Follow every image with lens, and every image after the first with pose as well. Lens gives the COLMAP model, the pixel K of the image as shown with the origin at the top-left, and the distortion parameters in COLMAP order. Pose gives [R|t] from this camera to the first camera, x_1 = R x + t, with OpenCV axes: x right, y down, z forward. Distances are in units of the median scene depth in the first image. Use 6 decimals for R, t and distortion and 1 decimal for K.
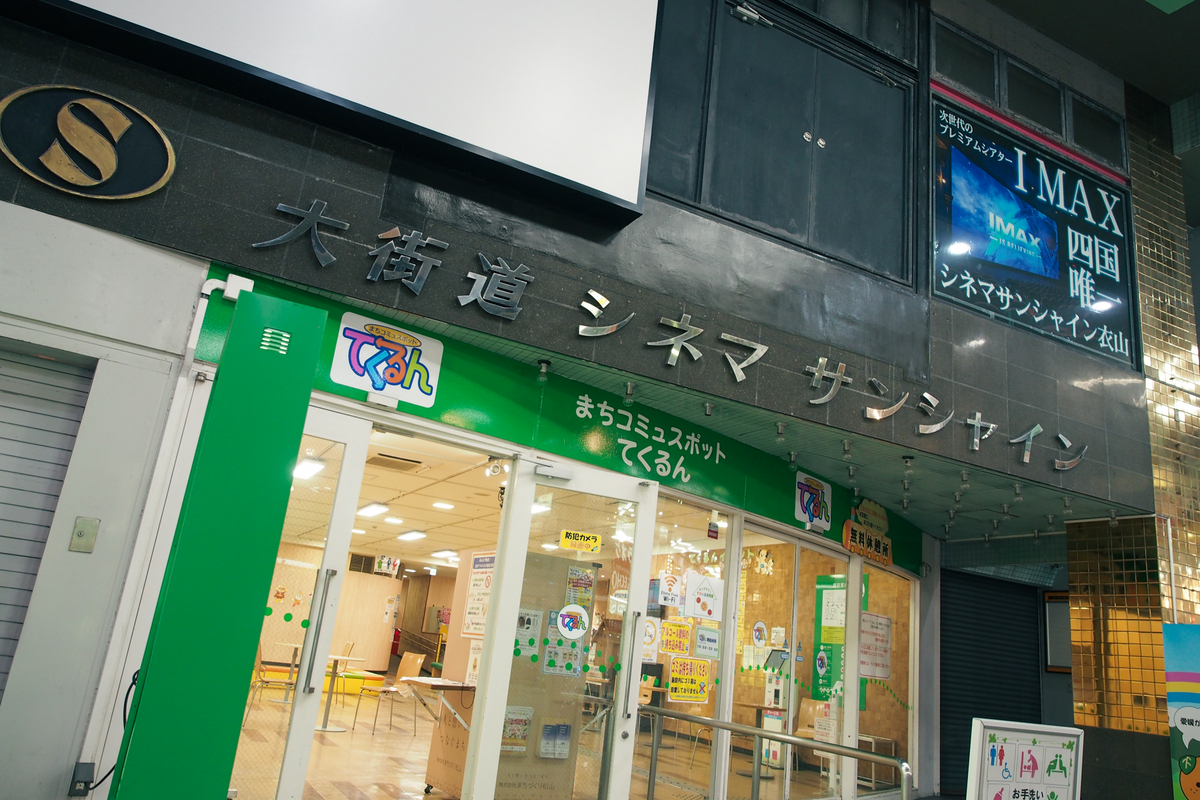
lens RADIAL K [[883.2, 0, 599.9], [0, 883.2, 374.1], [0, 0, 1]] dist [0.005264, 0.007751]
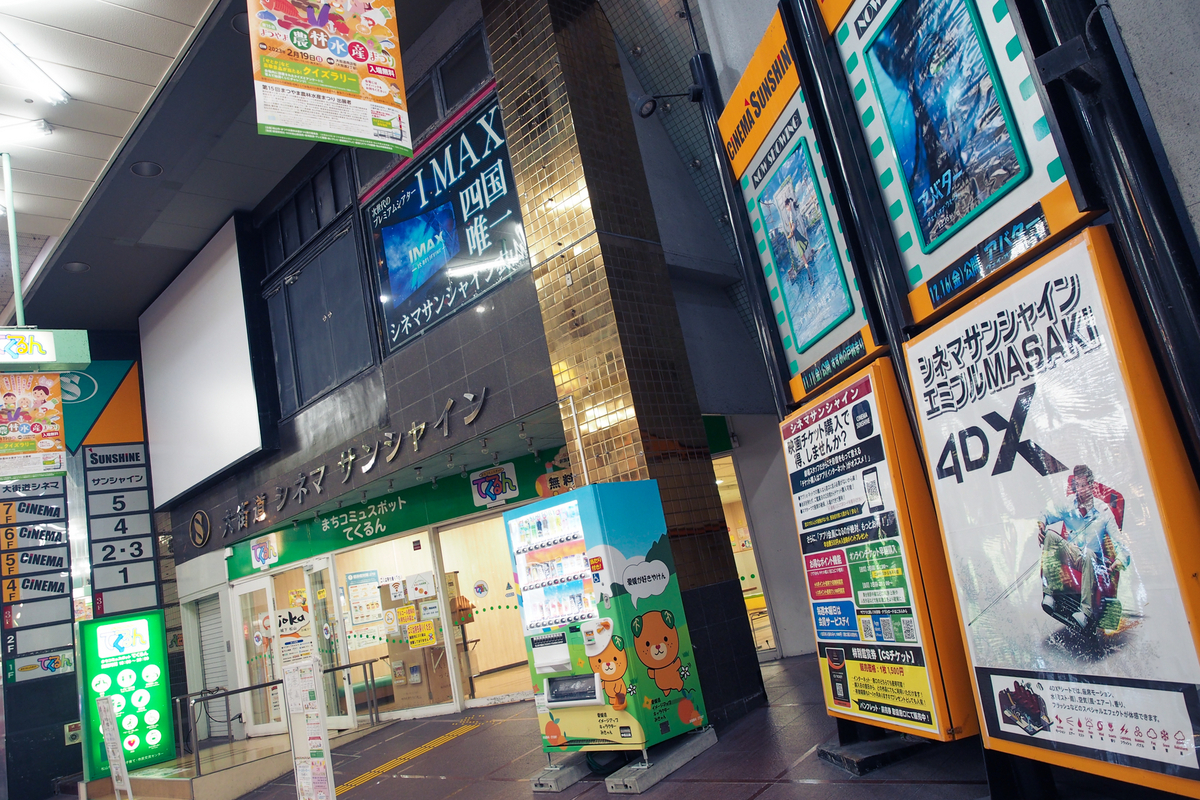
lens RADIAL K [[883.2, 0, 599.9], [0, 883.2, 374.1], [0, 0, 1]] dist [0.005264, 0.007751]
pose [[0.241265, -0.380706, -0.892667, 1.599969], [0.495632, 0.839168, -0.223933, 0.394952], [0.834350, -0.388408, 0.391152, 0.665848]]
